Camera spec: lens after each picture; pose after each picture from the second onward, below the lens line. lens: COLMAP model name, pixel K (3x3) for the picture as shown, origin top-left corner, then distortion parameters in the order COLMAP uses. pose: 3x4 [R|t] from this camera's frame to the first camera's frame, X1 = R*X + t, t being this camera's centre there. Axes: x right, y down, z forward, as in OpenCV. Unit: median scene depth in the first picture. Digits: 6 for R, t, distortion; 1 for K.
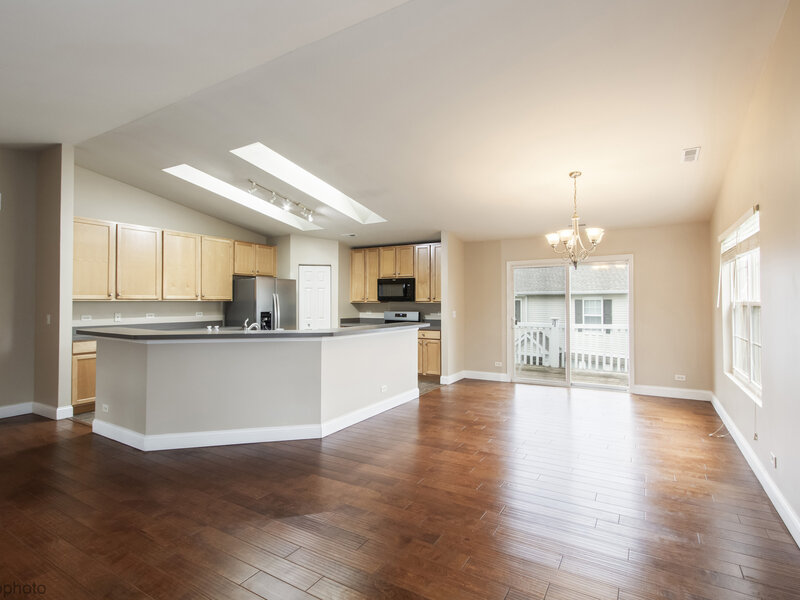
lens RADIAL K [[417.0, 0, 400.0], [0, 417.0, 300.0], [0, 0, 1]] dist [0.001973, 0.000531]
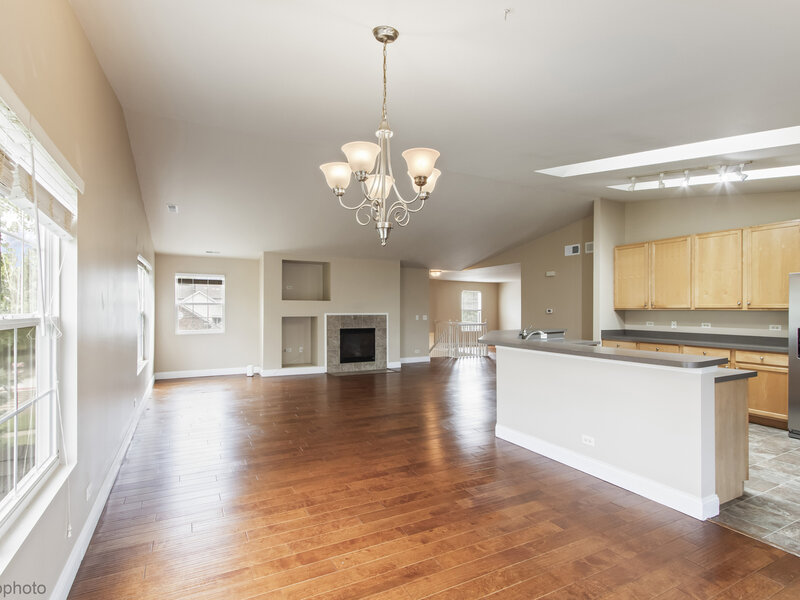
lens RADIAL K [[405.9, 0, 399.8], [0, 405.9, 306.2], [0, 0, 1]] dist [0.001682, 0.000426]
pose [[-0.519843, -0.004100, -0.854252, 0.466337], [0.005167, 0.999955, -0.007944, -0.002160], [0.854246, -0.008543, -0.519798, 0.730639]]
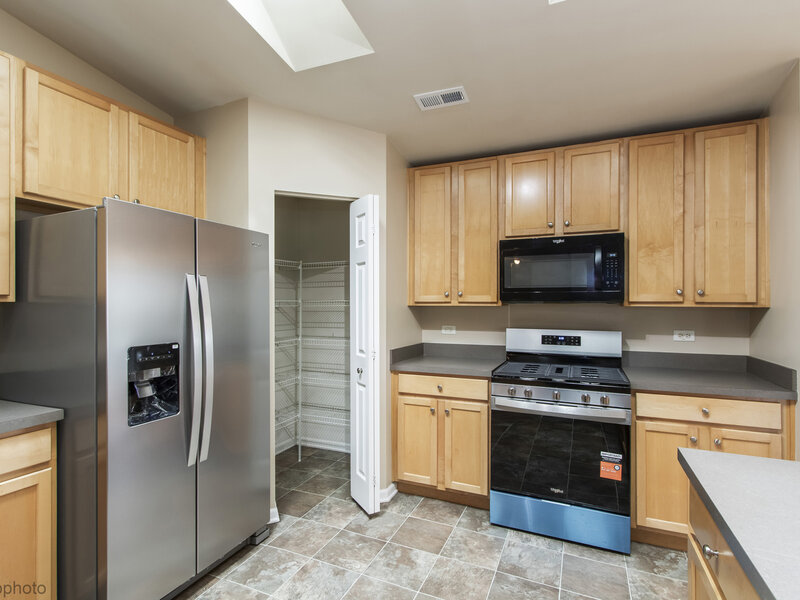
lens RADIAL K [[417.0, 0, 400.0], [0, 417.0, 300.0], [0, 0, 1]] dist [0.001973, 0.000531]
pose [[0.990656, -0.000254, 0.136383, -0.192791], [0.000581, 0.999997, -0.002356, 0.002069], [-0.136382, 0.002414, 0.990653, 0.672649]]
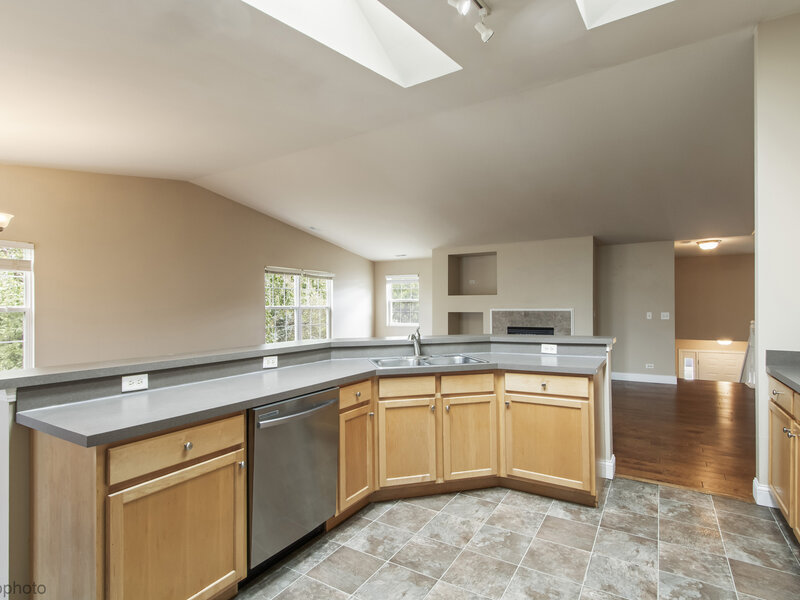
lens RADIAL K [[417.0, 0, 400.0], [0, 417.0, 300.0], [0, 0, 1]] dist [0.001973, 0.000531]
pose [[-0.999912, 0.006675, 0.011472, -0.181258], [0.006446, 0.999782, -0.019864, 0.005133], [-0.011602, -0.019788, -0.999737, 1.018107]]
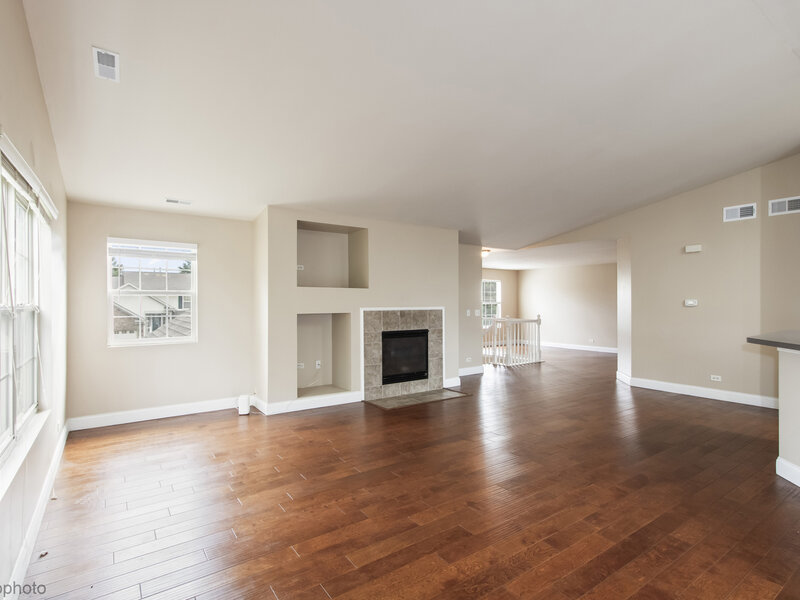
lens RADIAL K [[408.8, 0, 400.0], [0, 408.8, 300.0], [0, 0, 1]] dist [-0.000347, 0.000147]
pose [[-0.403276, -0.002956, -0.915074, 0.243735], [0.009622, 0.999926, -0.007470, -0.000131], [0.915028, -0.011817, -0.403218, 0.318075]]
